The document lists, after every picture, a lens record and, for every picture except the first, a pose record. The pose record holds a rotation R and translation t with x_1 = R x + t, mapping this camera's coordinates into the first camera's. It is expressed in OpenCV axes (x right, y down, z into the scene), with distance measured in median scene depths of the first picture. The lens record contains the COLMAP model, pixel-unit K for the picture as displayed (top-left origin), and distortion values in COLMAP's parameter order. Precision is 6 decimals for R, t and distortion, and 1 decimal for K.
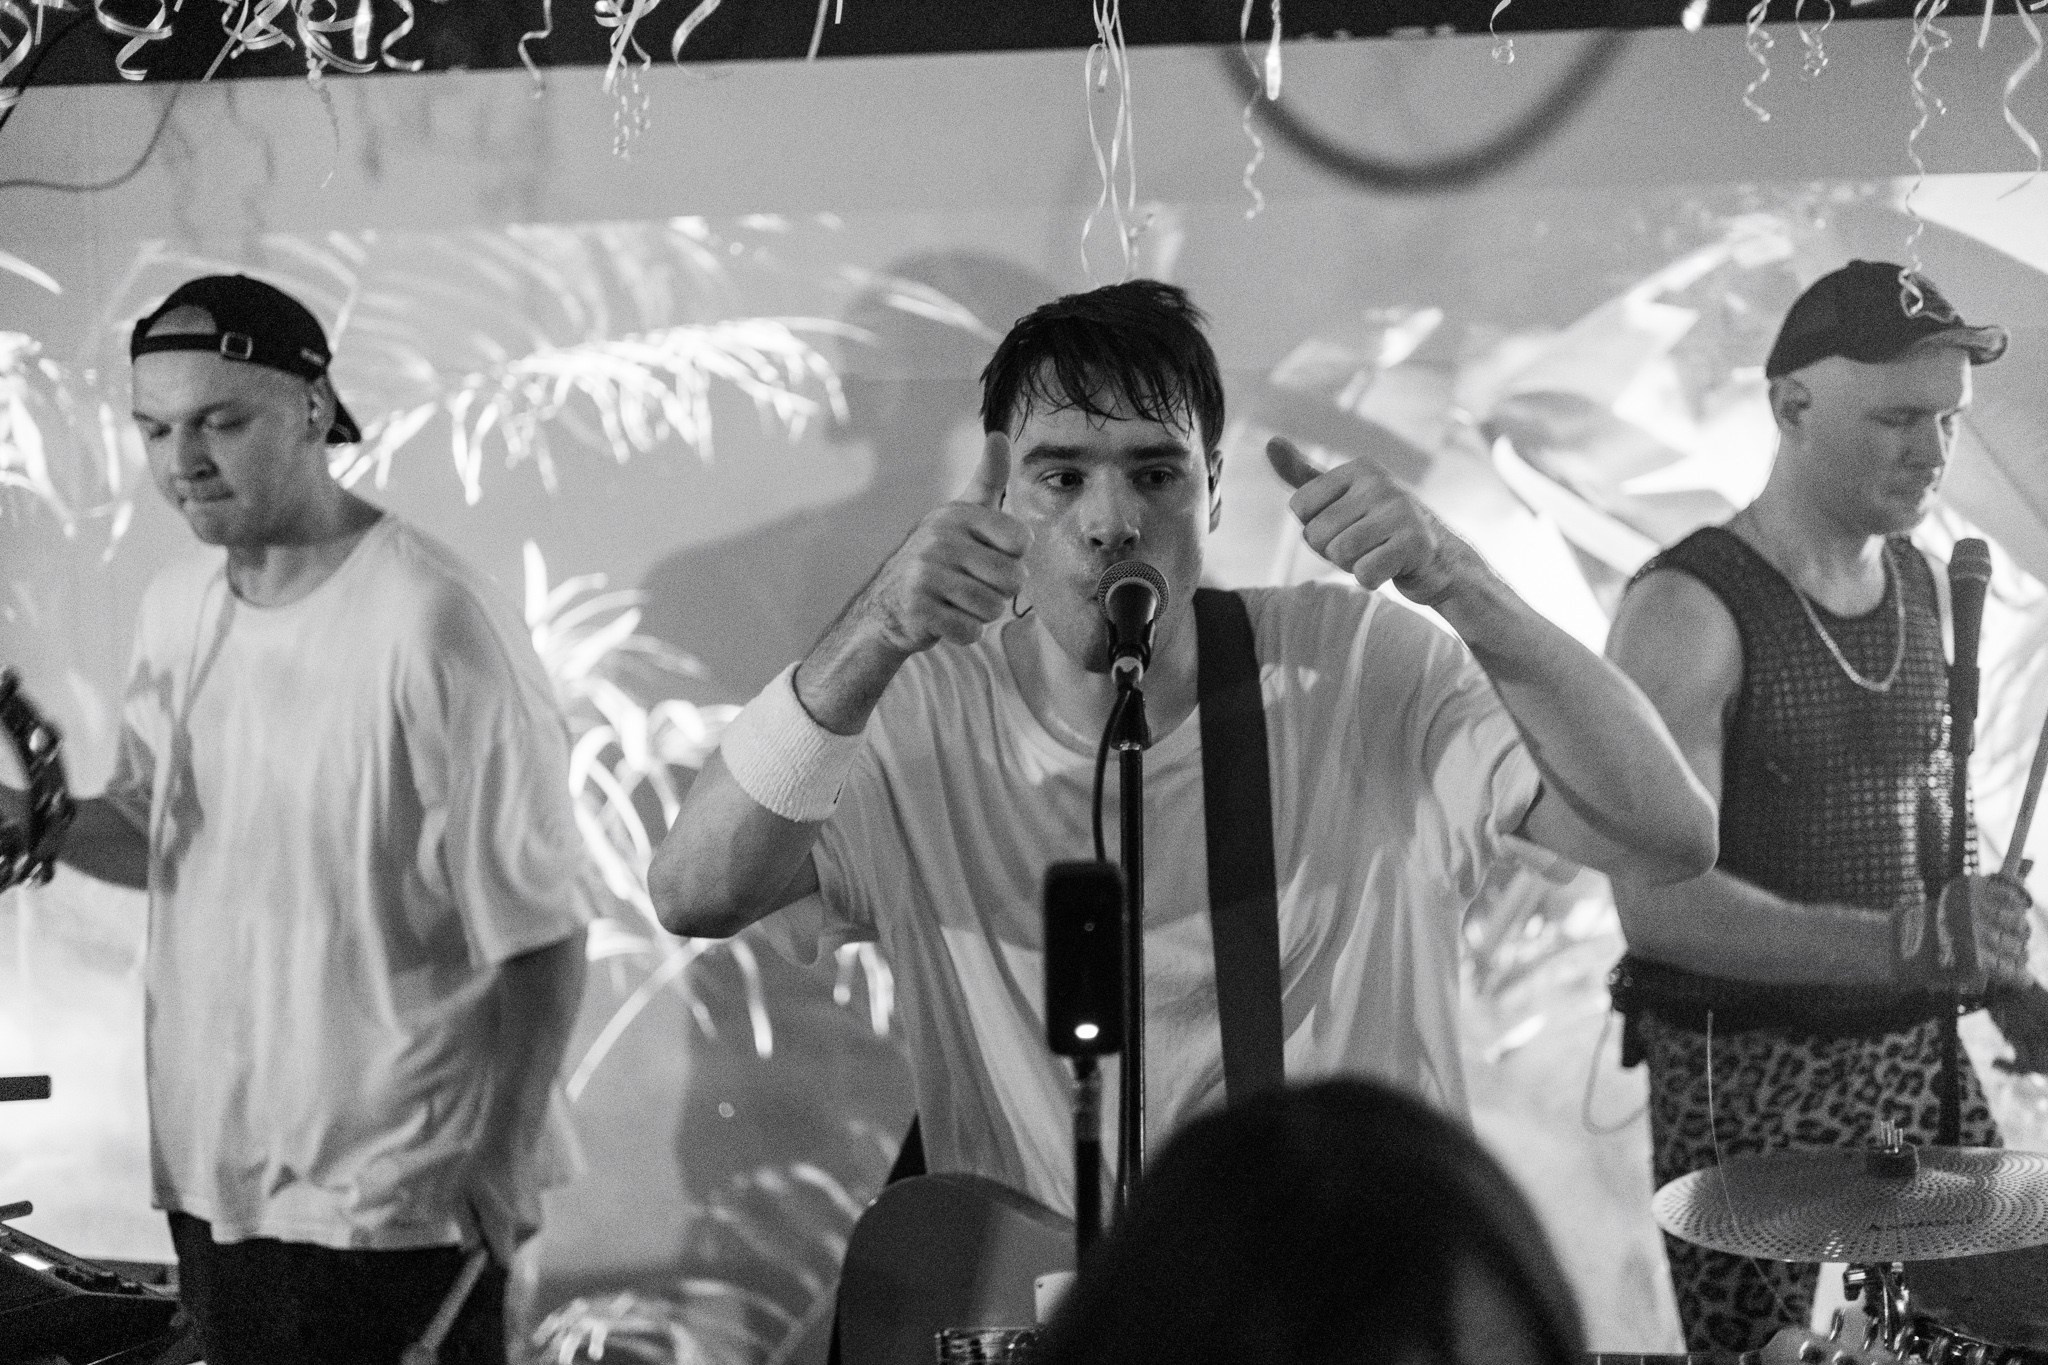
lens RADIAL K [[2931.0, 0, 1026.9], [0, 2931.0, 683.8], [0, 0, 1]] dist [0.021343, 0.000000]
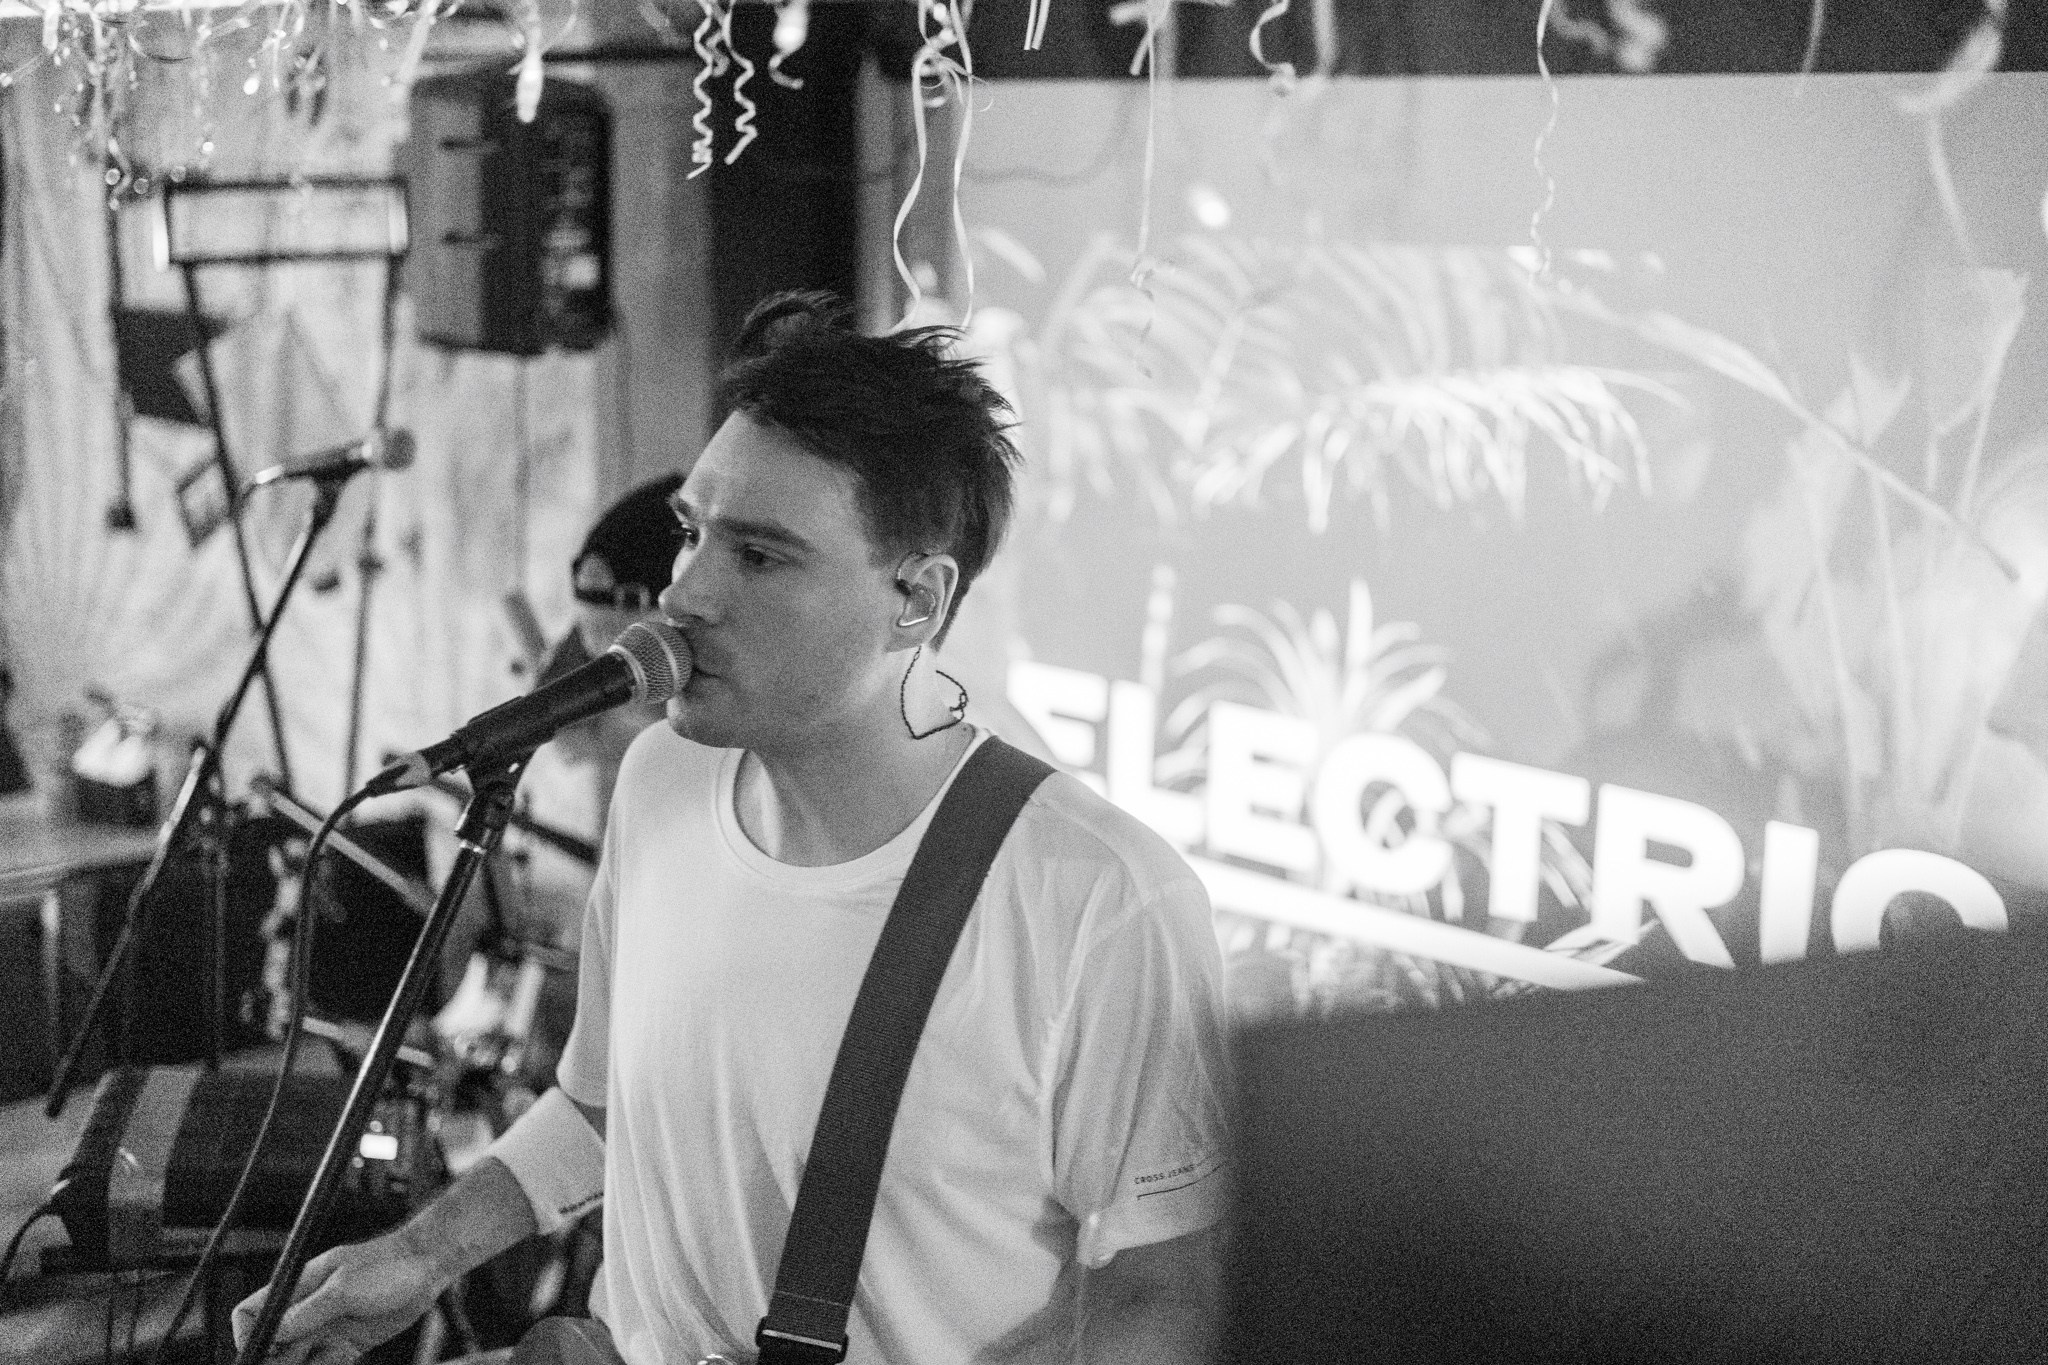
lens RADIAL K [[2931.0, 0, 1032.8], [0, 2931.0, 664.7], [0, 0, 1]] dist [0.021343, 0.000000]
pose [[0.741186, 0.160853, -0.651744, 0.374777], [-0.159372, 0.985274, 0.061927, -0.063892], [0.652108, 0.057971, 0.755907, 0.225863]]
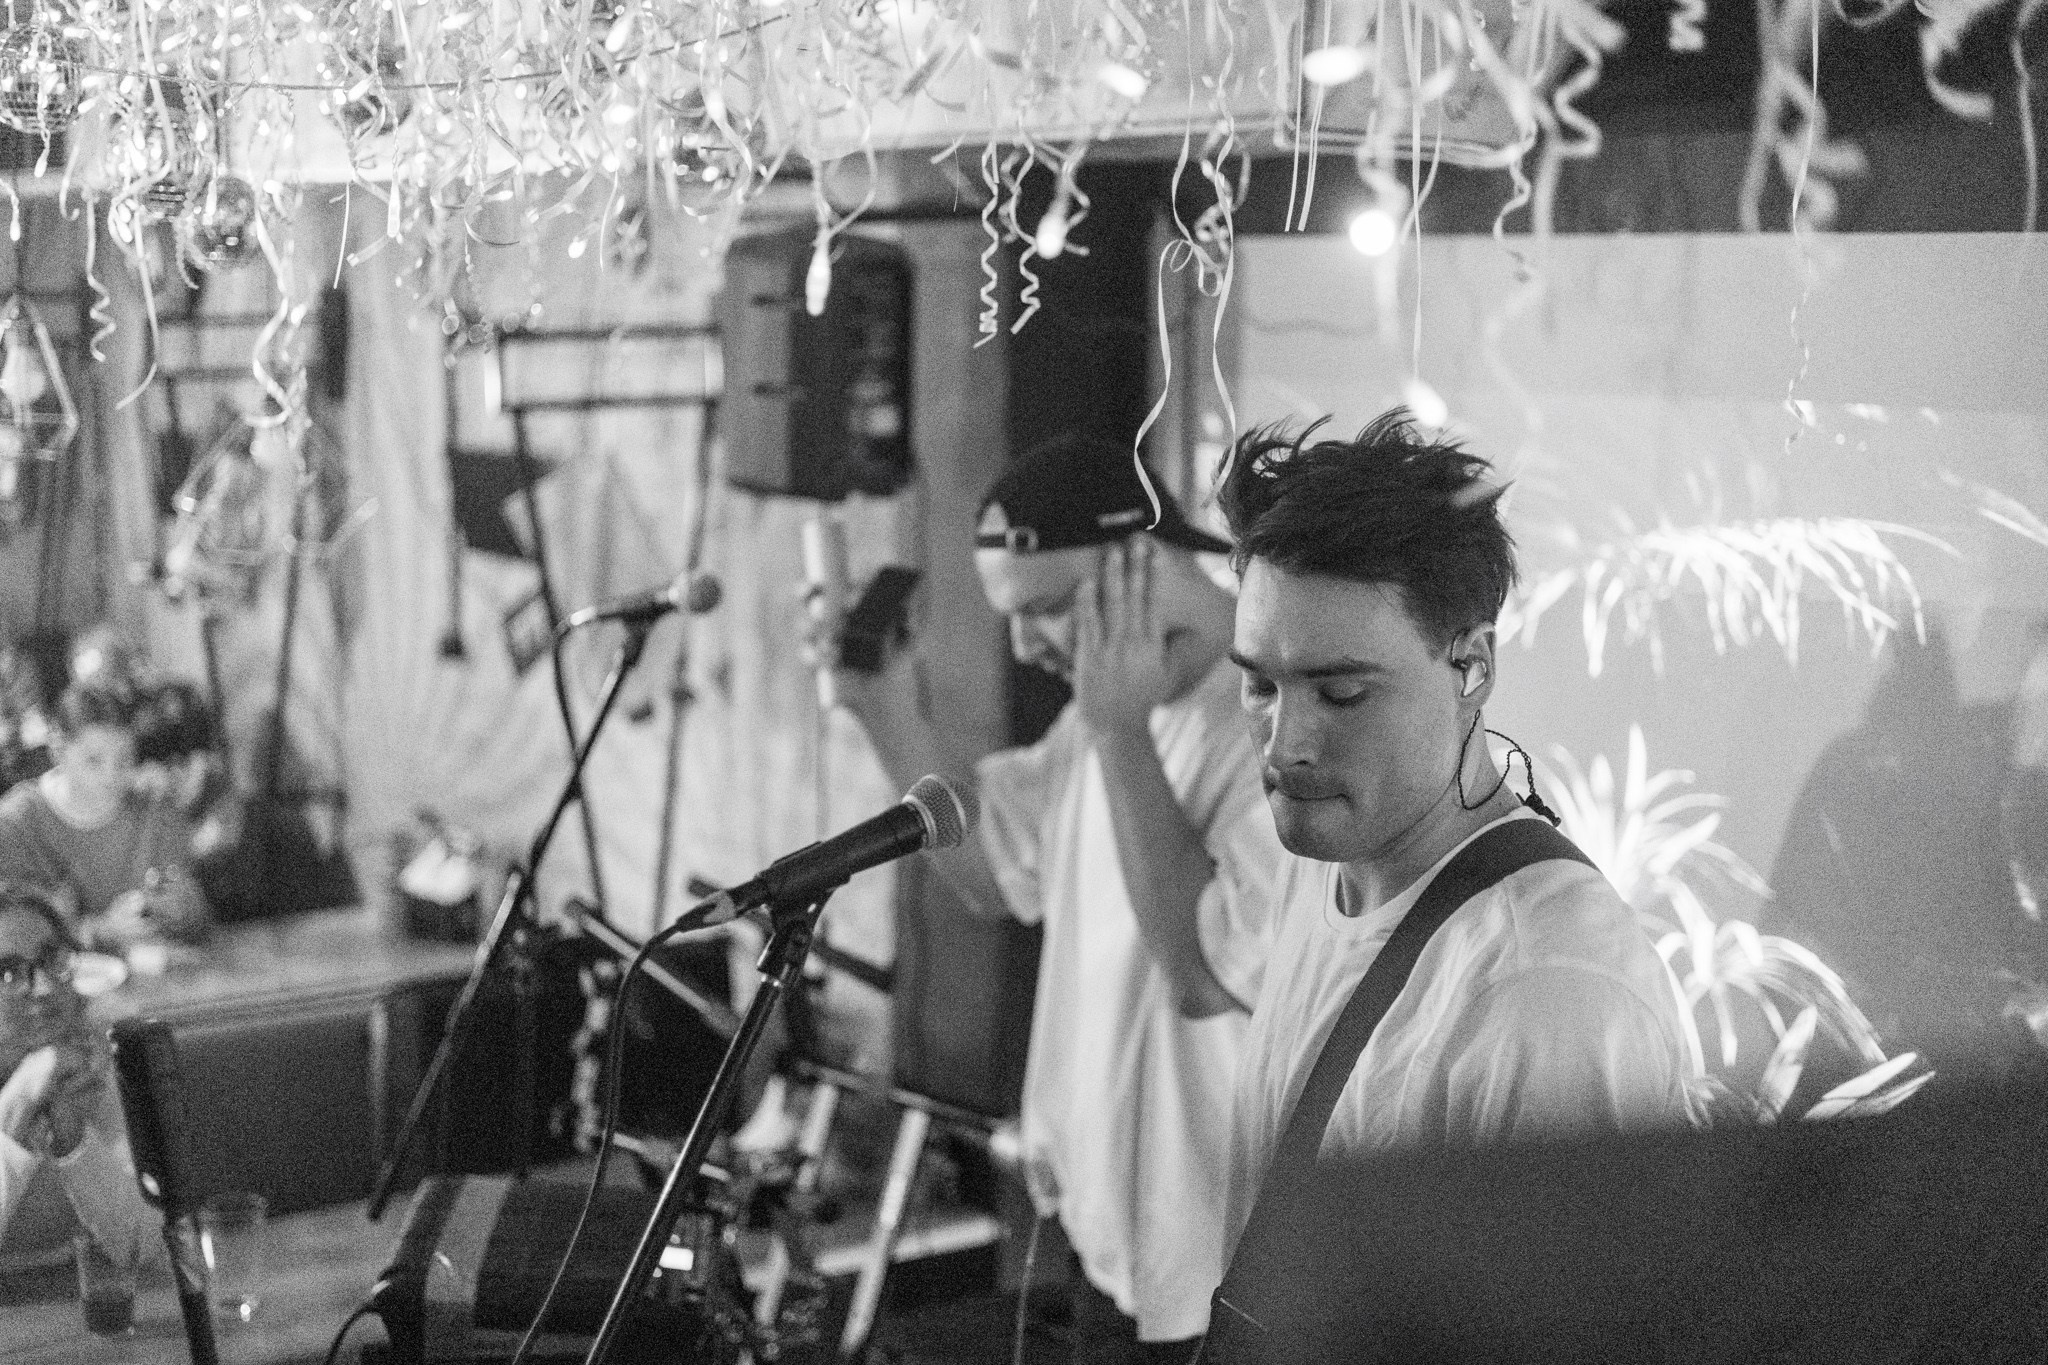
lens RADIAL K [[2931.0, 0, 1023.2], [0, 2931.0, 666.7], [0, 0, 1]] dist [0.021343, 0.000000]
pose [[0.664627, 0.138883, -0.734155, 0.400812], [-0.164674, 0.985639, 0.037379, -0.070746], [0.728803, 0.096053, 0.677953, 0.209457]]
